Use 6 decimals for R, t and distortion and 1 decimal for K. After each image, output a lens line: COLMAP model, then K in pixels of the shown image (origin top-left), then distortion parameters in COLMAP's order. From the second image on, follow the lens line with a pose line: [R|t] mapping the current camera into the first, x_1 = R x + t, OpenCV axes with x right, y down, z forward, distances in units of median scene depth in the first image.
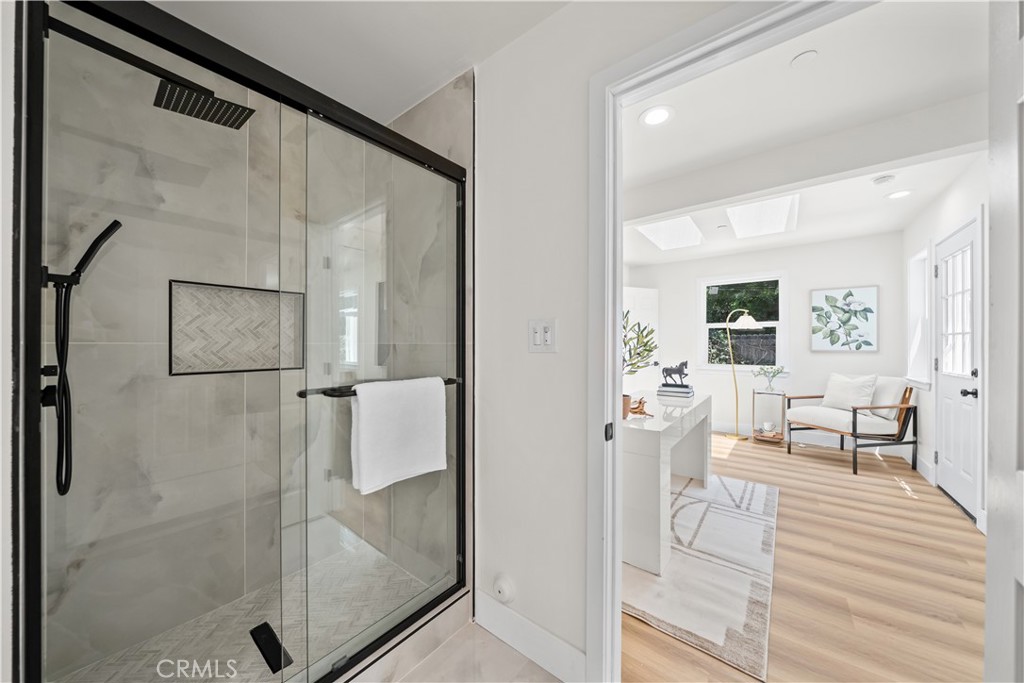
lens RADIAL K [[355.4, 0, 506.2], [0, 355.4, 345.9], [0, 0, 1]] dist [0.000402, 0.000134]
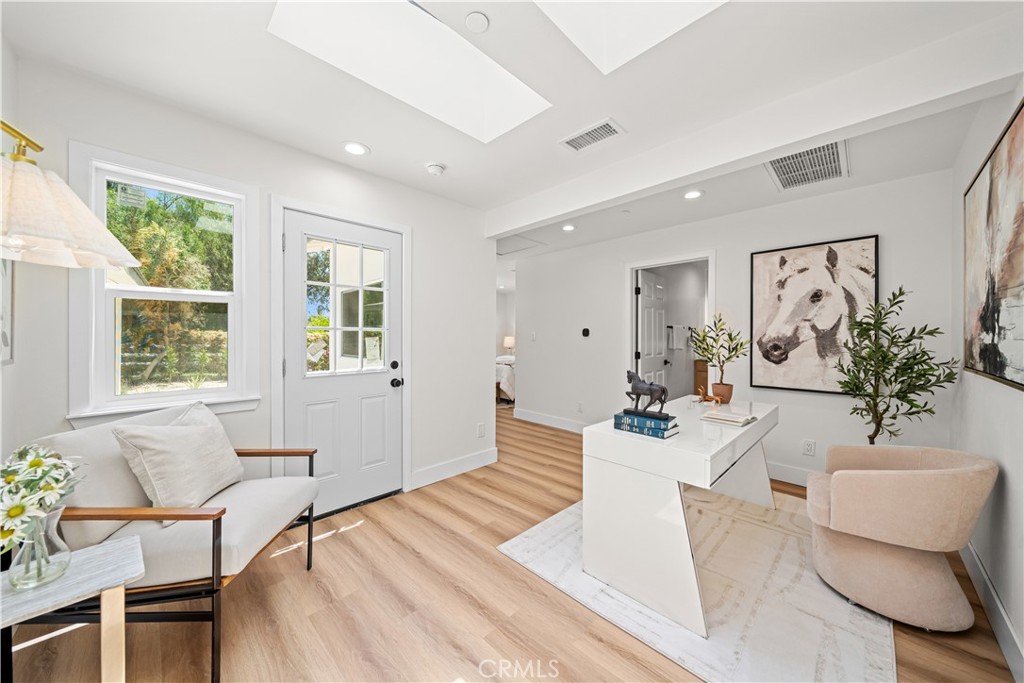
lens RADIAL K [[355.4, 0, 516.7], [0, 355.4, 339.6], [0, 0, 1]] dist [0.000402, 0.000134]
pose [[-0.993152, 0.001821, 0.116813, 0.498041], [0.001550, 0.999996, -0.002416, -0.001355], [-0.116817, -0.002218, -0.993151, 1.315803]]
